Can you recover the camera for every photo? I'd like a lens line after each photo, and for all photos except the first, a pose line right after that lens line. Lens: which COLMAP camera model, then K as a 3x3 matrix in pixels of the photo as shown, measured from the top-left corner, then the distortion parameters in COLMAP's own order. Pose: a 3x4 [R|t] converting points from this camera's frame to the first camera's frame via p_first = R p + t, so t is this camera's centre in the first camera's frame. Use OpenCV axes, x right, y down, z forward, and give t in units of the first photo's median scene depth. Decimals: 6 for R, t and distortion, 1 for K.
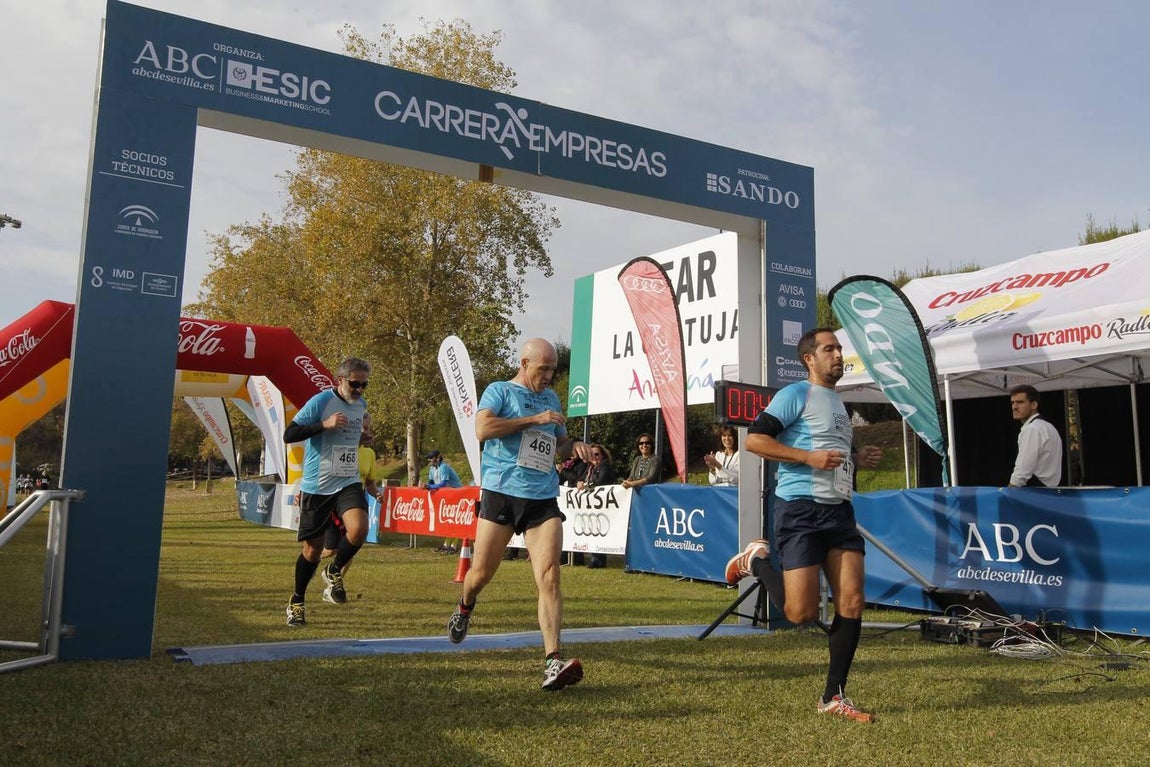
lens RADIAL K [[1012.8, 0, 570.3], [0, 1012.8, 384.9], [0, 0, 1]] dist [-0.035444, 0.070045]
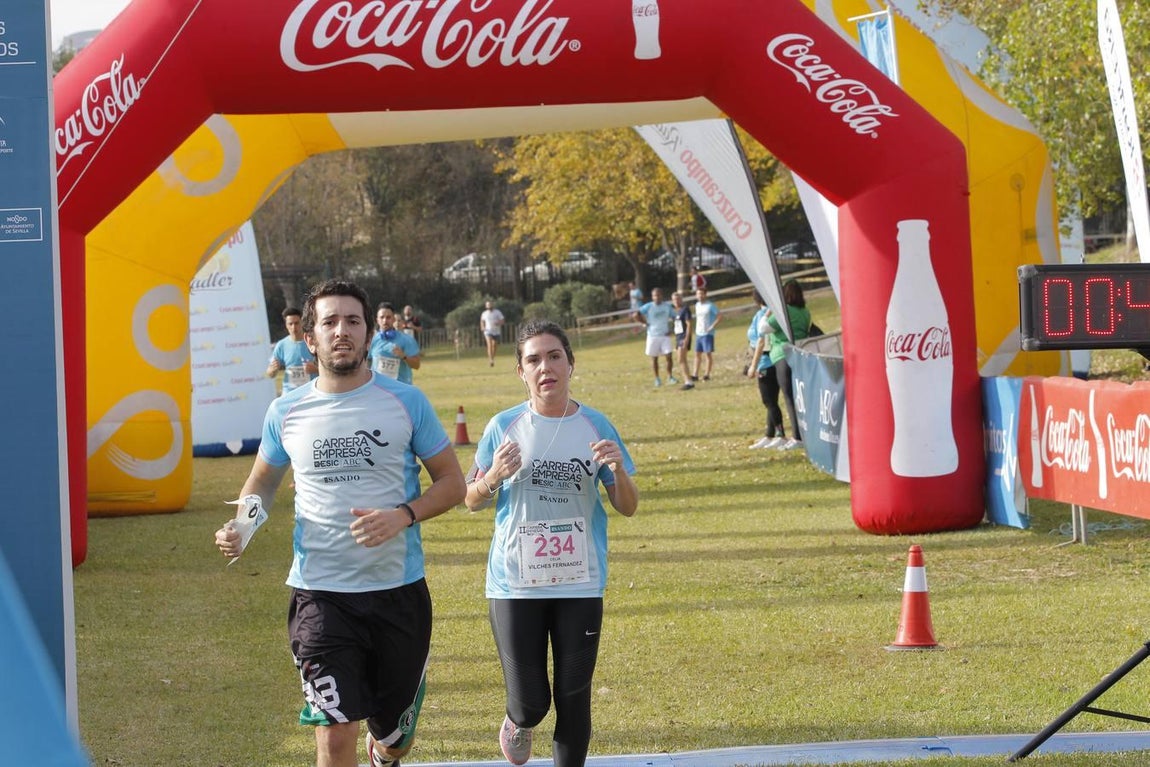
lens RADIAL K [[3867.4, 0, 584.8], [0, 3867.4, 383.2], [0, 0, 1]] dist [-0.130051, 0.000000]
pose [[0.893775, -0.054181, -0.445230, 0.738028], [0.114043, 0.987504, 0.108763, -0.166242], [0.433774, -0.147985, 0.888786, -0.763993]]
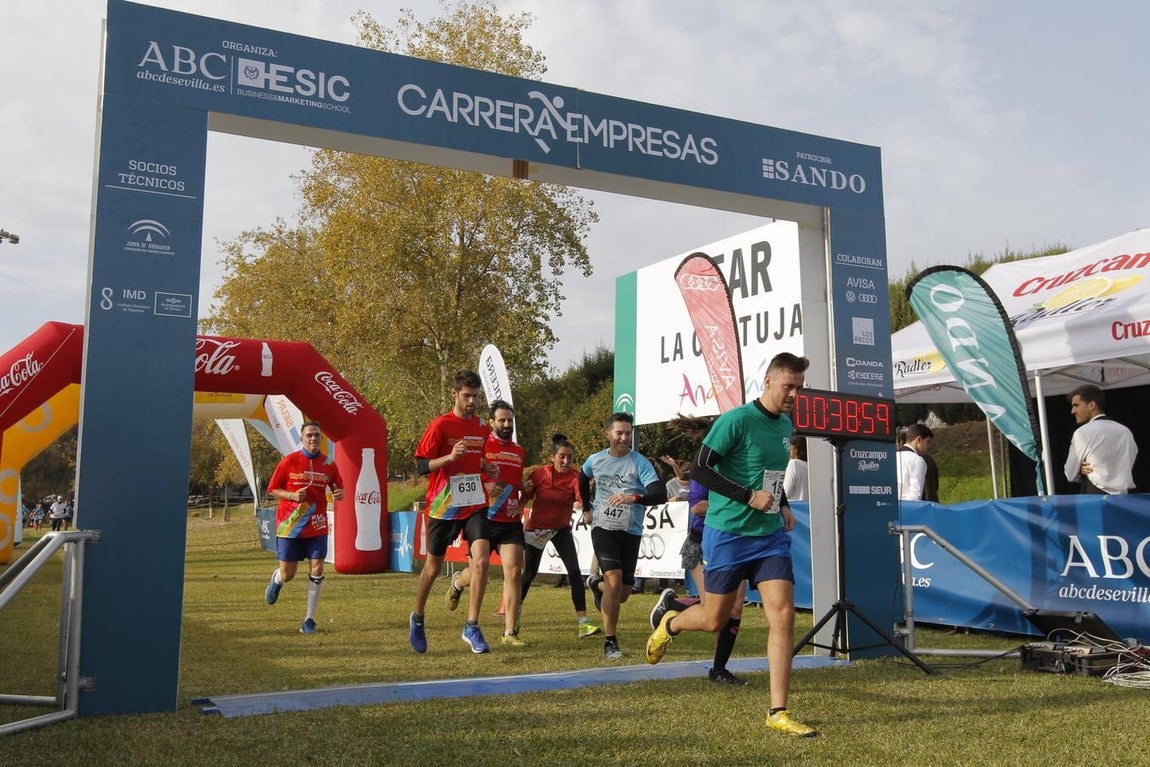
lens RADIAL K [[1103.2, 0, 571.1], [0, 1103.2, 384.1], [0, 0, 1]] dist [-0.001594, 0.000000]
pose [[0.998742, -0.033743, -0.037102, -0.006440], [0.033485, 0.999411, -0.007576, -0.005131], [0.037335, 0.006324, 0.999283, 0.004423]]
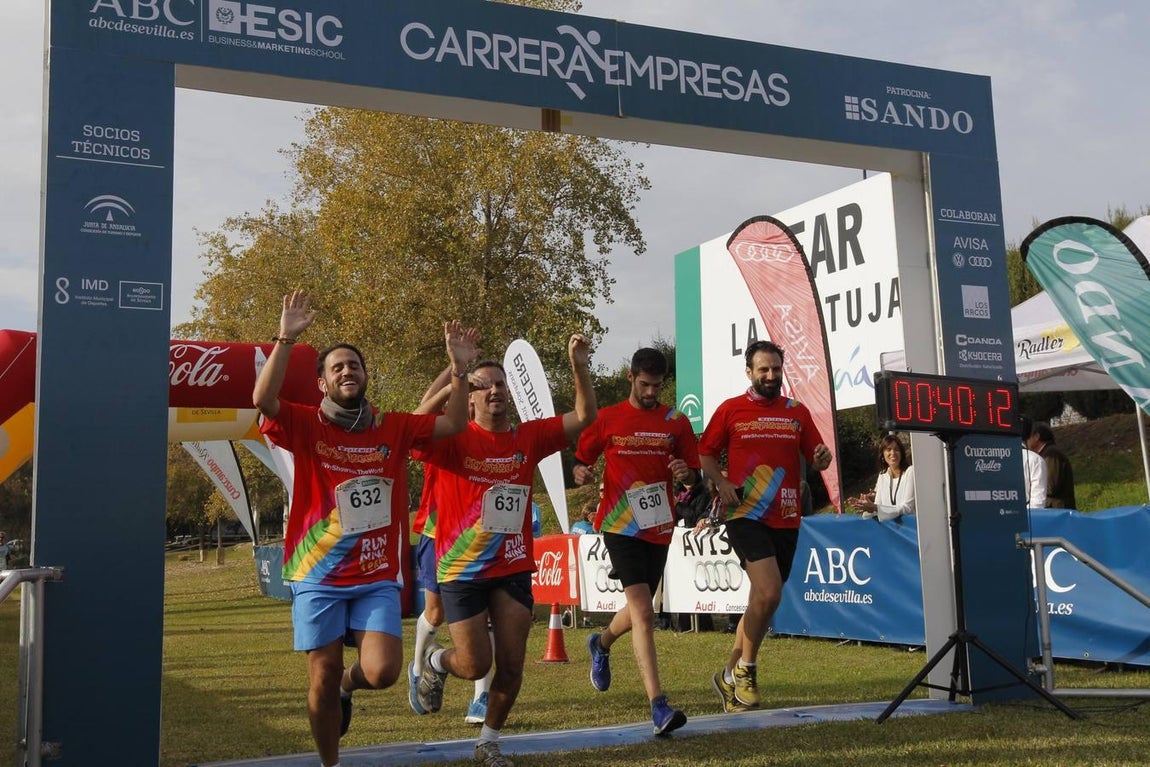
lens RADIAL K [[1326.2, 0, 571.9], [0, 1326.2, 382.5], [0, 0, 1]] dist [0.026189, 0.000000]
pose [[0.994738, -0.066641, -0.077817, -0.002737], [0.065663, 0.997728, -0.015054, 0.003221], [0.078644, 0.009865, 0.996854, 0.007362]]
